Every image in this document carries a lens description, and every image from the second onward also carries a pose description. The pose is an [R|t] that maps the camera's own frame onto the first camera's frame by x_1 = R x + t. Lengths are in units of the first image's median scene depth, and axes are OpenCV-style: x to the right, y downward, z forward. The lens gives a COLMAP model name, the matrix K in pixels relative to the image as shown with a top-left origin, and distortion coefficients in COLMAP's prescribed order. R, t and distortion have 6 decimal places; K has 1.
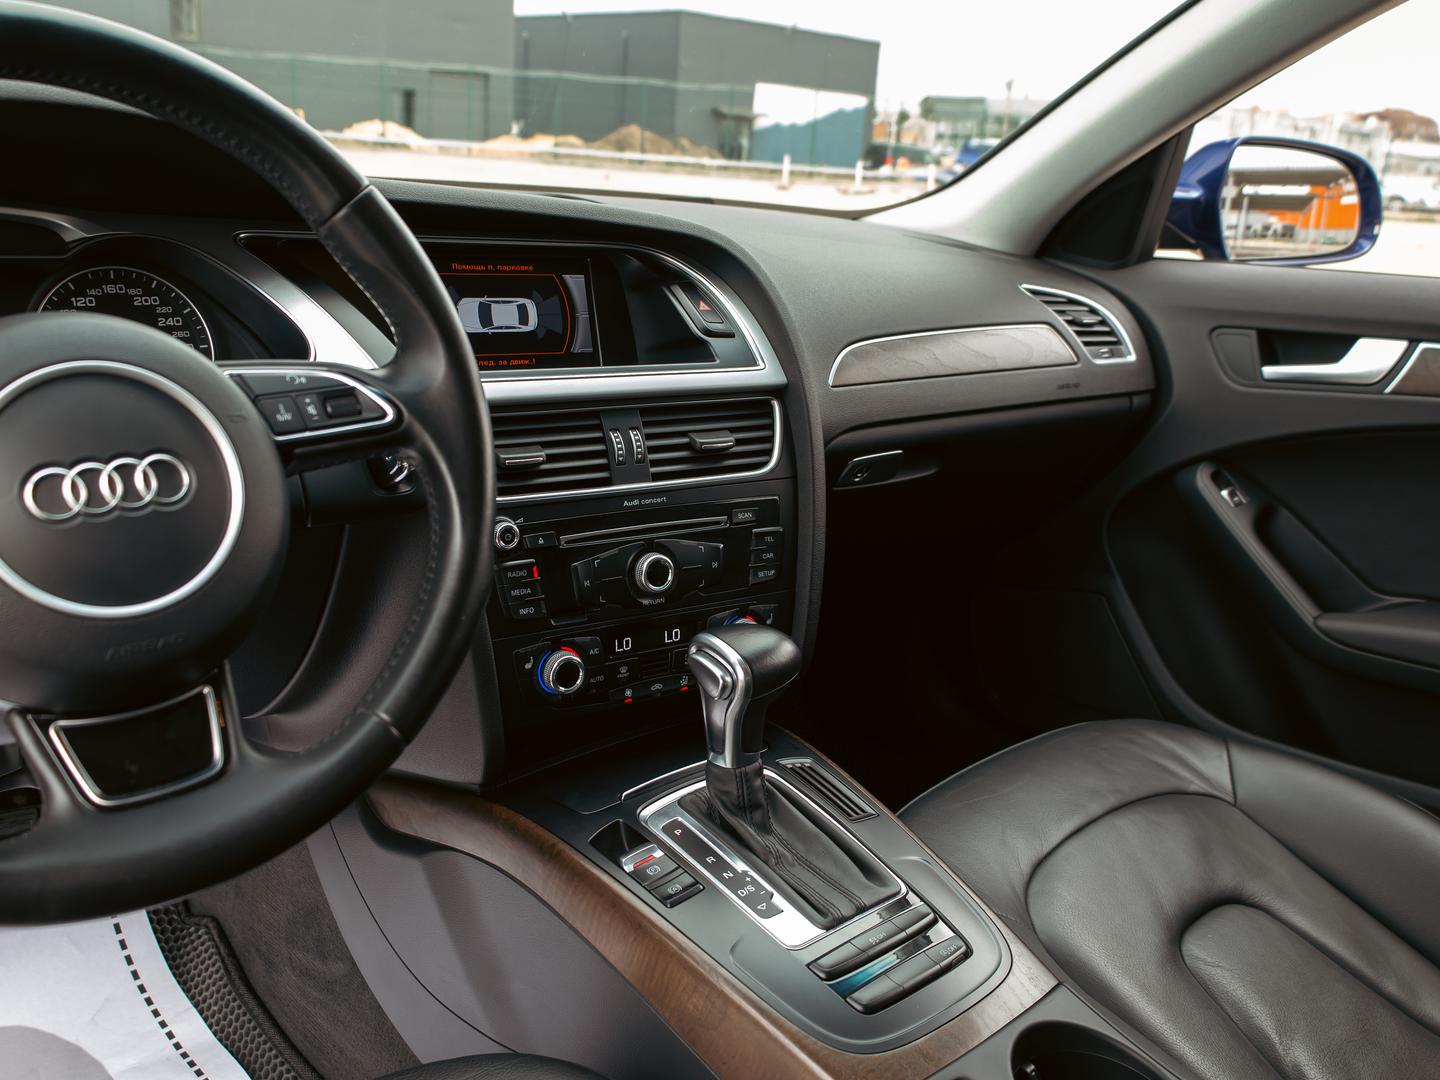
lens RADIAL K [[1196.2, 0, 674.8], [0, 1196.2, 546.4], [0, 0, 1]] dist [-0.008575, 0.007988]
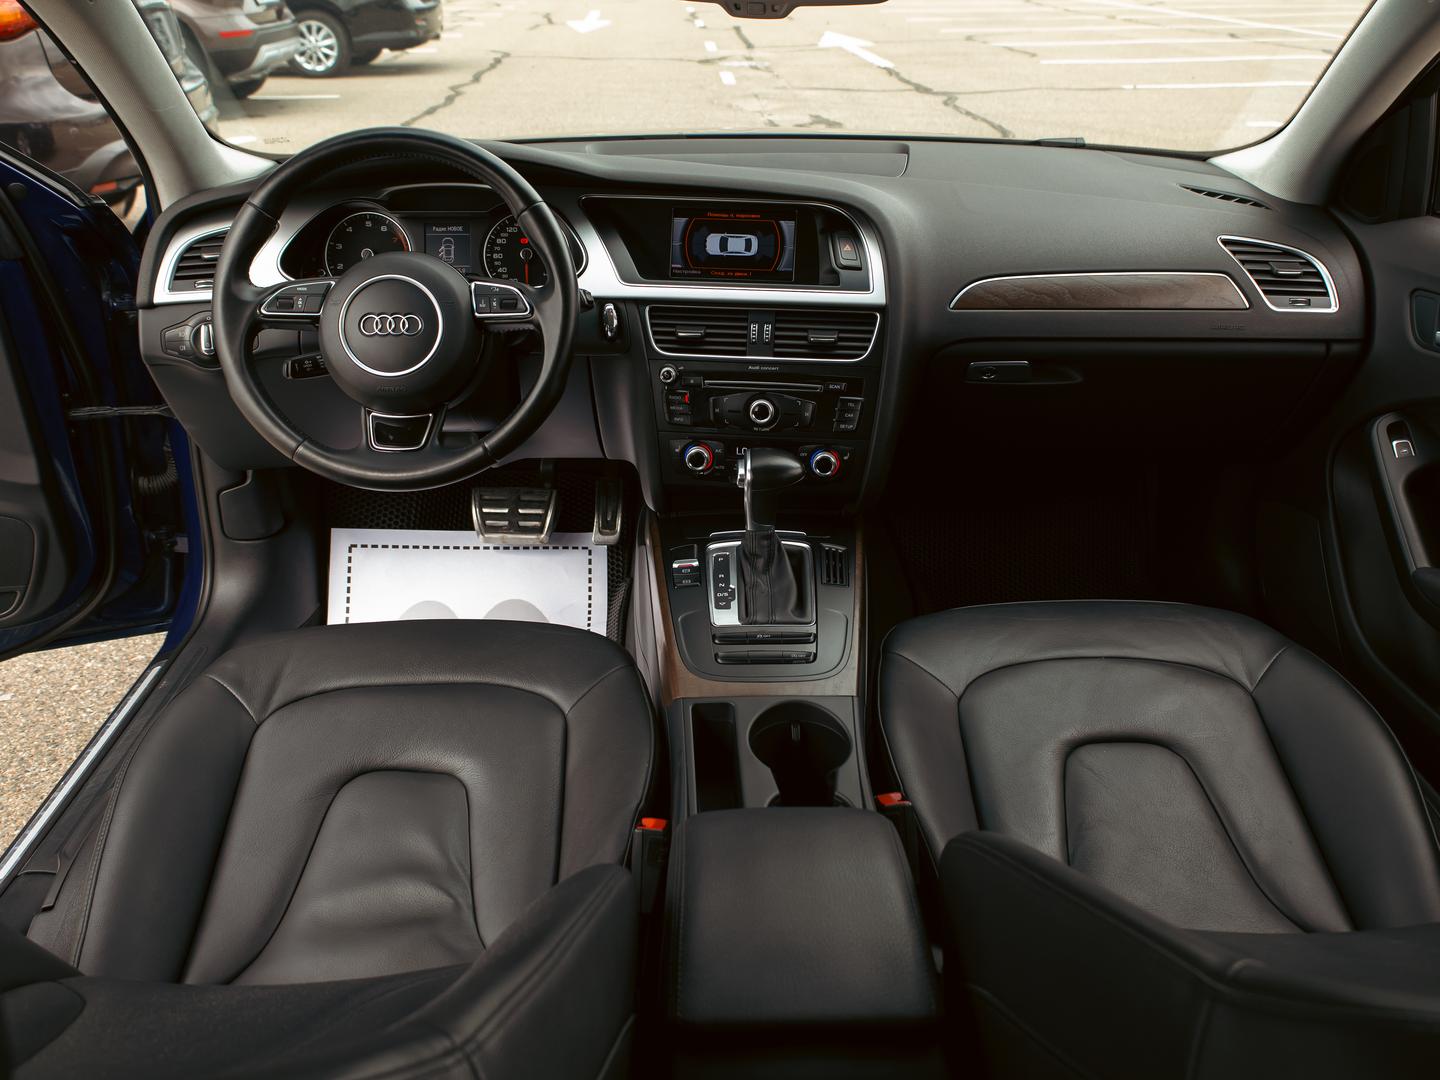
lens RADIAL K [[1171.7, 0, 717.5], [0, 1171.7, 504.1], [0, 0, 1]] dist [-0.003968, 0.000736]
pose [[0.774974, 0.208330, -0.596669, 0.875626], [-0.148440, 0.977698, 0.148569, -0.079810], [0.614313, -0.026567, 0.788615, -0.300826]]
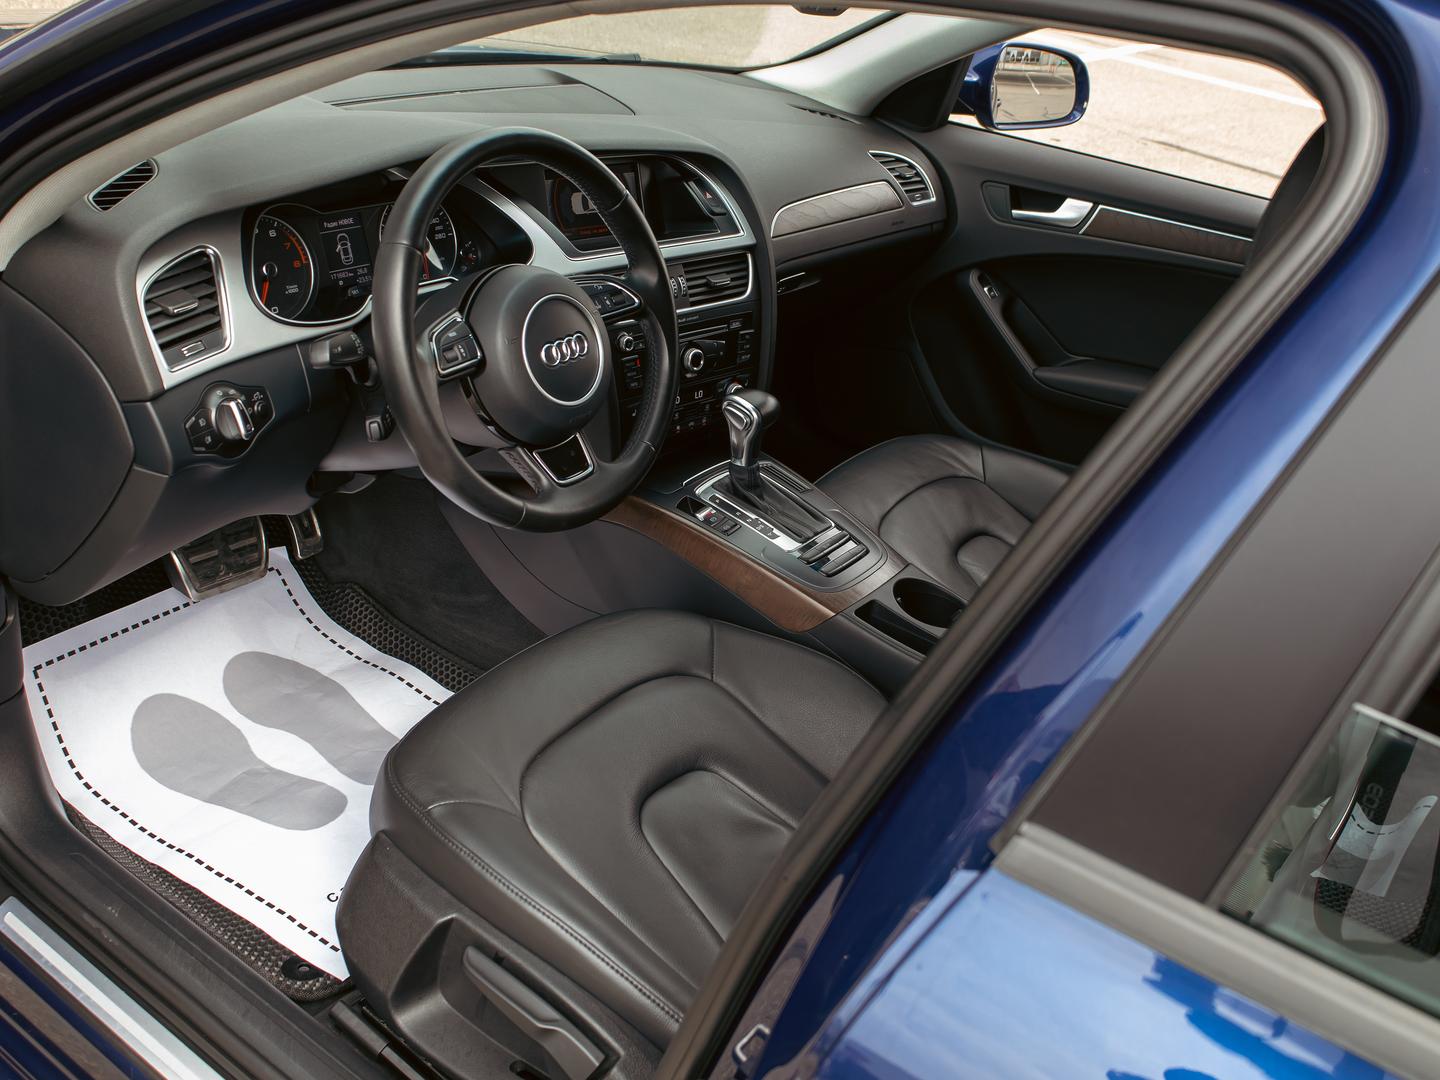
lens RADIAL K [[1308.6, 0, 721.9], [0, 1308.6, 535.8], [0, 0, 1]] dist [-0.014388, -0.002219]
pose [[0.967508, -0.049622, 0.247923, -0.439871], [-0.003878, 0.977524, 0.210788, -0.123384], [-0.252810, -0.204901, 0.945570, -0.836185]]
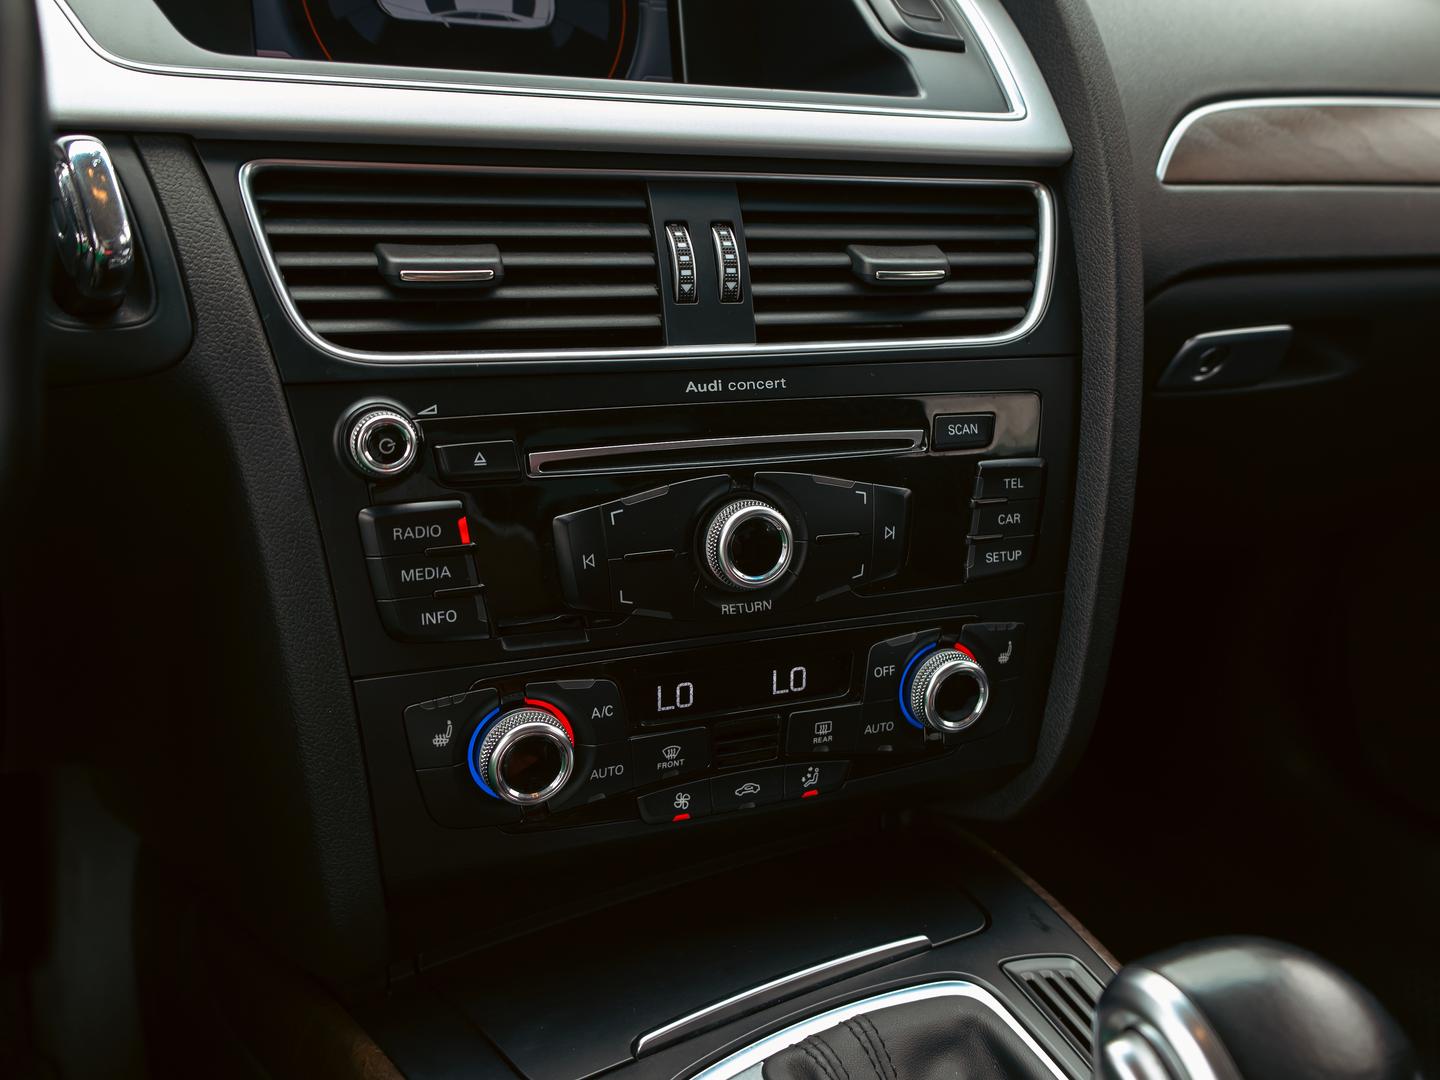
lens RADIAL K [[1366.0, 0, 766.0], [0, 1366.0, 543.5], [0, 0, 1]] dist [0.024930, 0.013359]
pose [[0.992081, 0.053230, -0.113760, 0.045045], [-0.049096, 0.998039, 0.038842, 0.001340], [0.115604, -0.032949, 0.992749, 0.457590]]
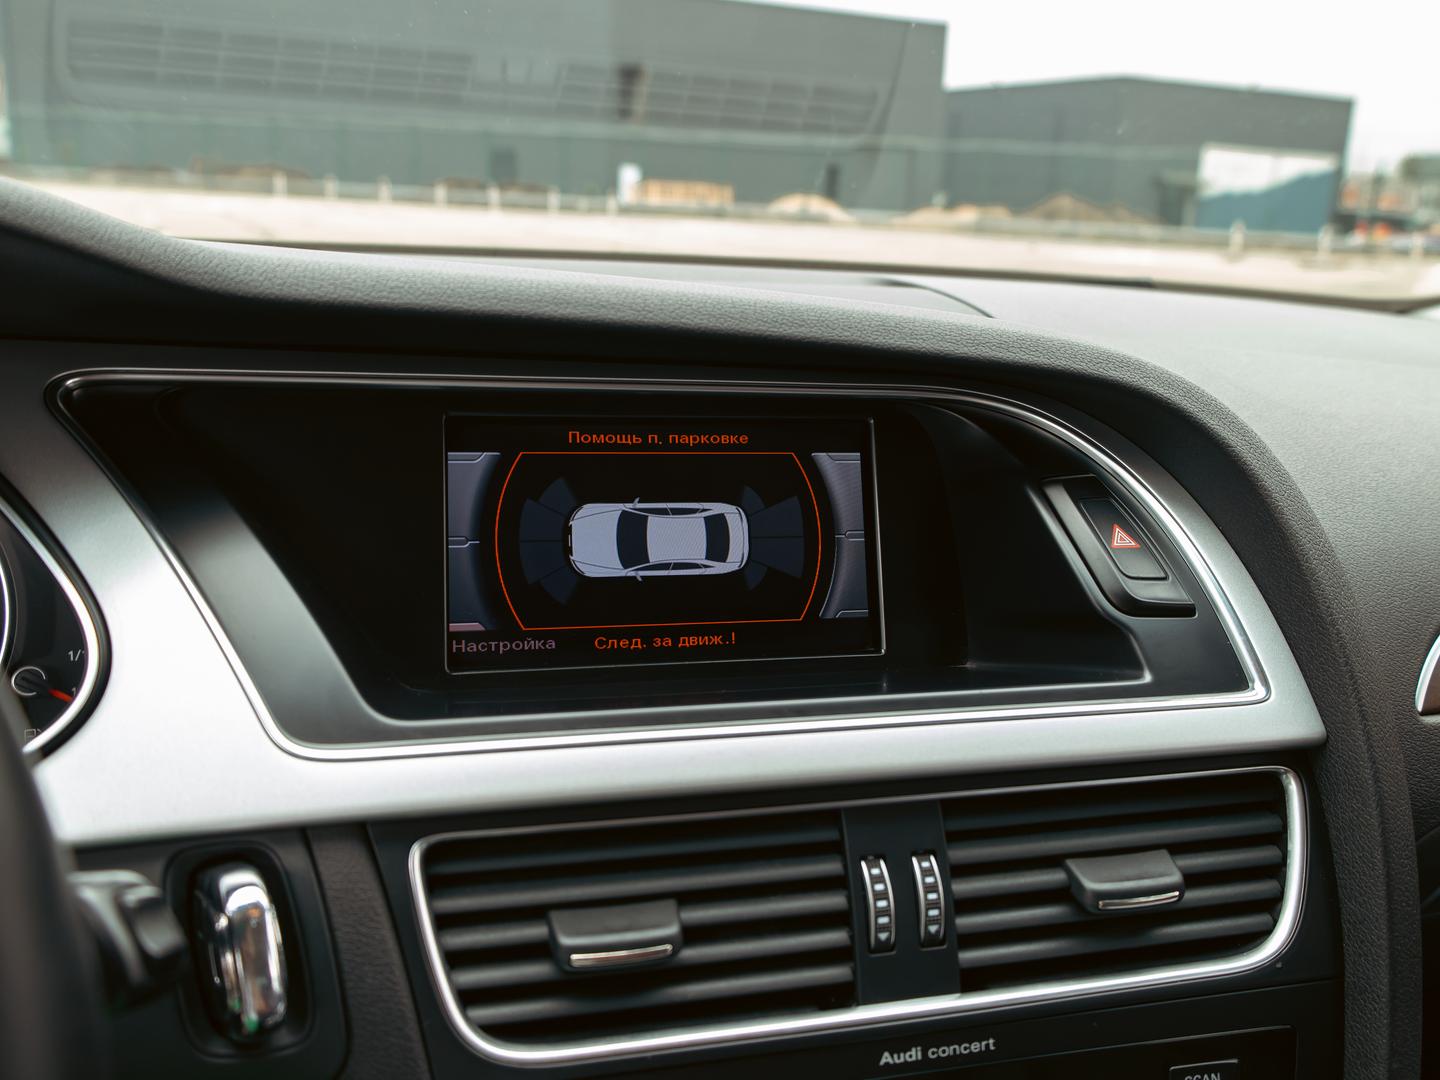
lens RADIAL K [[1254.3, 0, 720.0], [0, 1254.3, 540.0], [0, 0, 1]] dist [0.011326, 0.013793]
pose [[0.957612, 0.057654, -0.282234, 0.013013], [-0.077896, 0.995092, -0.061024, -0.164106], [0.277331, 0.080422, 0.957403, 0.532561]]
